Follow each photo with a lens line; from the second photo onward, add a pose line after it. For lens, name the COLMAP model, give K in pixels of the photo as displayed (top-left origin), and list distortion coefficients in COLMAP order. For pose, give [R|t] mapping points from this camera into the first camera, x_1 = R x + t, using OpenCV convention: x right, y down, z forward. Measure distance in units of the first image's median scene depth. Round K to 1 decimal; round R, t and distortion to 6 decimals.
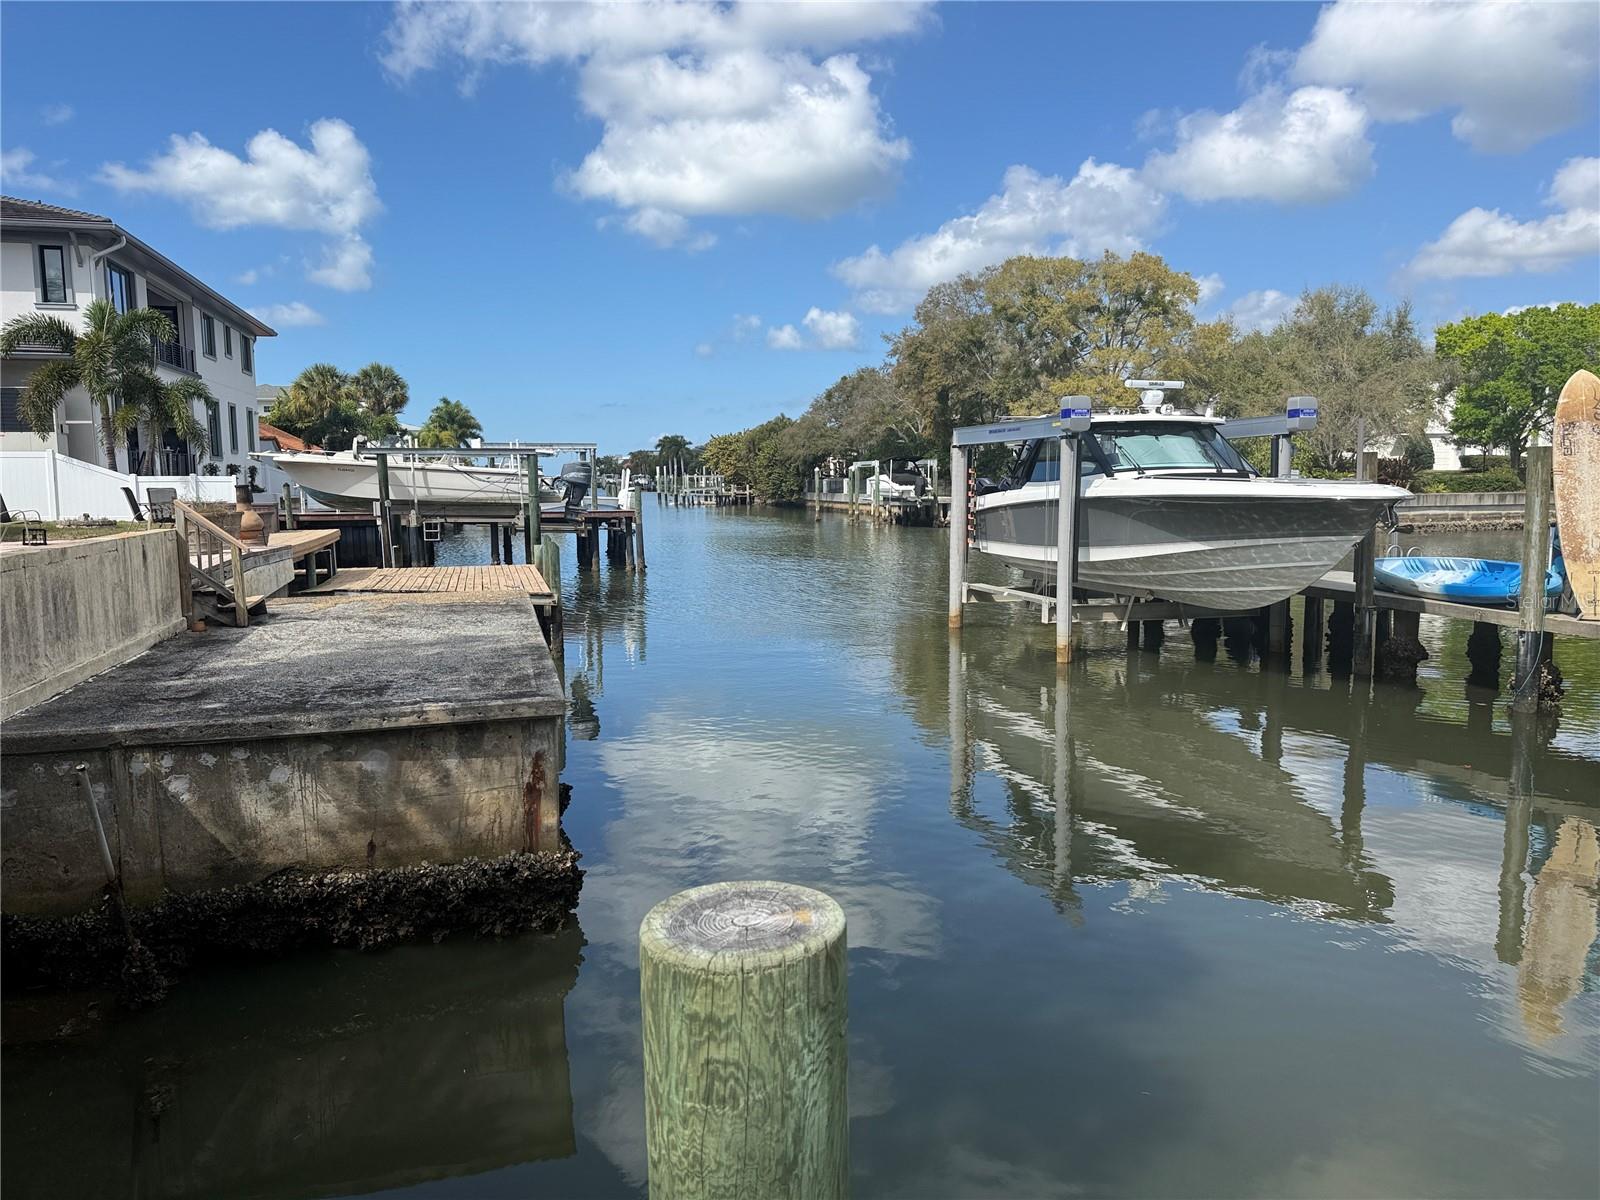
lens RADIAL K [[1125.4, 0, 822.9], [0, 1125.4, 612.8], [0, 0, 1]] dist [0.076350, -0.093494]
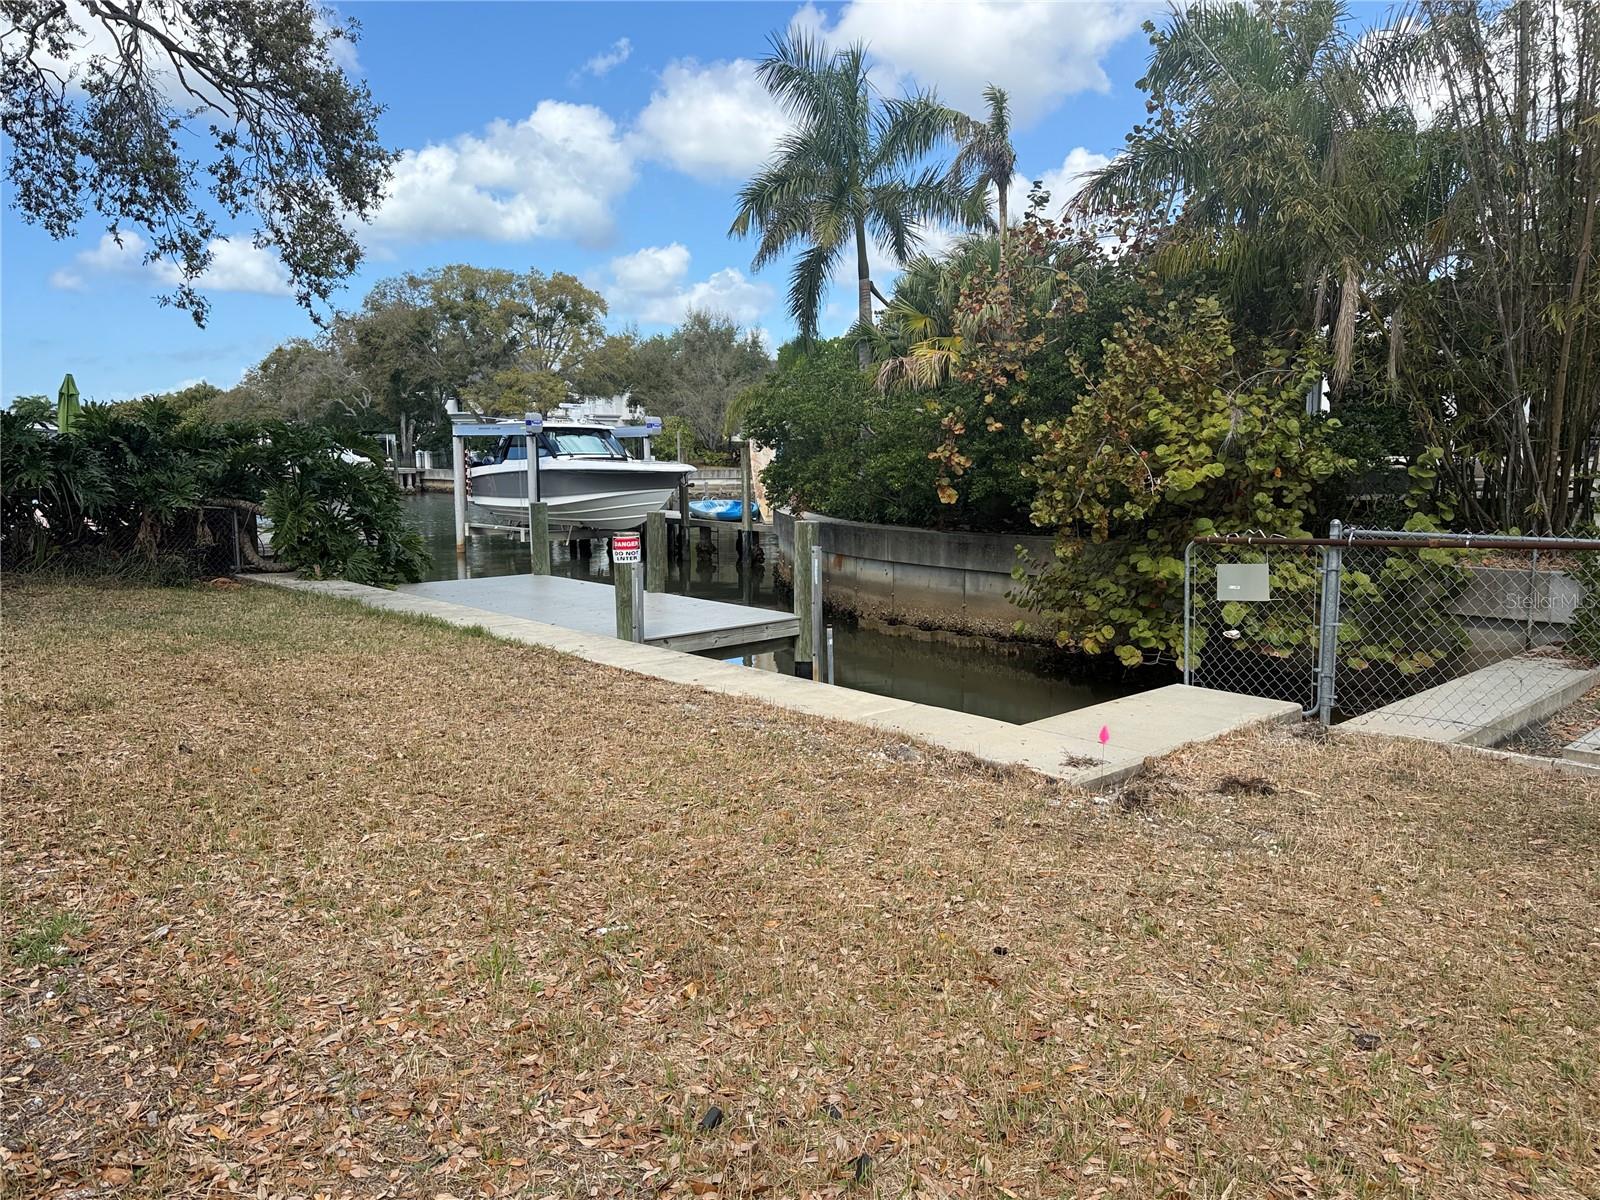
lens RADIAL K [[1125.4, 0, 779.1], [0, 1125.4, 609.3], [0, 0, 1]] dist [0.076350, -0.093494]
pose [[0.899733, -0.055069, 0.432953, -0.112863], [0.045656, 0.998441, 0.032116, 0.040689], [-0.434046, -0.009129, 0.900844, -0.403502]]
